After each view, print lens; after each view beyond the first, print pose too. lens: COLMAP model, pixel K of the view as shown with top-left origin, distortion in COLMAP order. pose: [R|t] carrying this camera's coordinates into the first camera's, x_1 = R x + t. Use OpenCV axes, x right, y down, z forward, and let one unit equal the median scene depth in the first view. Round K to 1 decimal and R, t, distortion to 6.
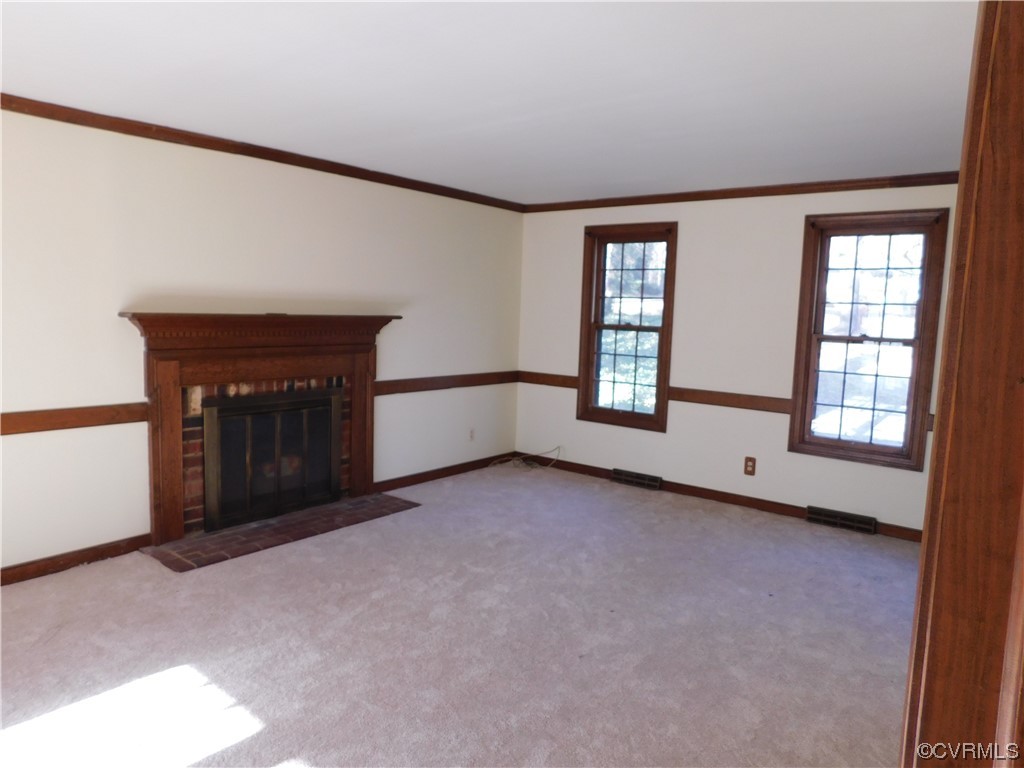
lens RADIAL K [[681.6, 0, 519.4], [0, 681.6, 387.6], [0, 0, 1]] dist [-0.071771, 0.063334]
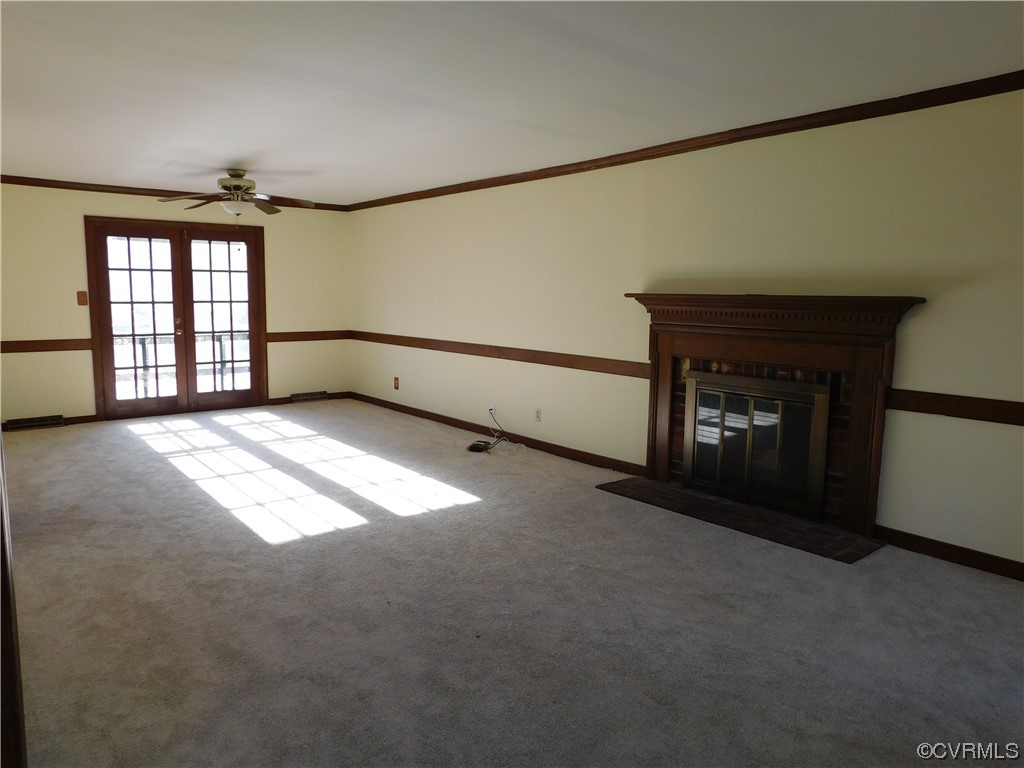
lens RADIAL K [[681.6, 0, 519.4], [0, 681.6, 387.6], [0, 0, 1]] dist [-0.071771, 0.063334]
pose [[-0.206057, 0.098042, -0.973616, 0.642511], [-0.130658, 0.983302, 0.126670, -0.055431], [0.969778, 0.153312, -0.189807, 0.844873]]
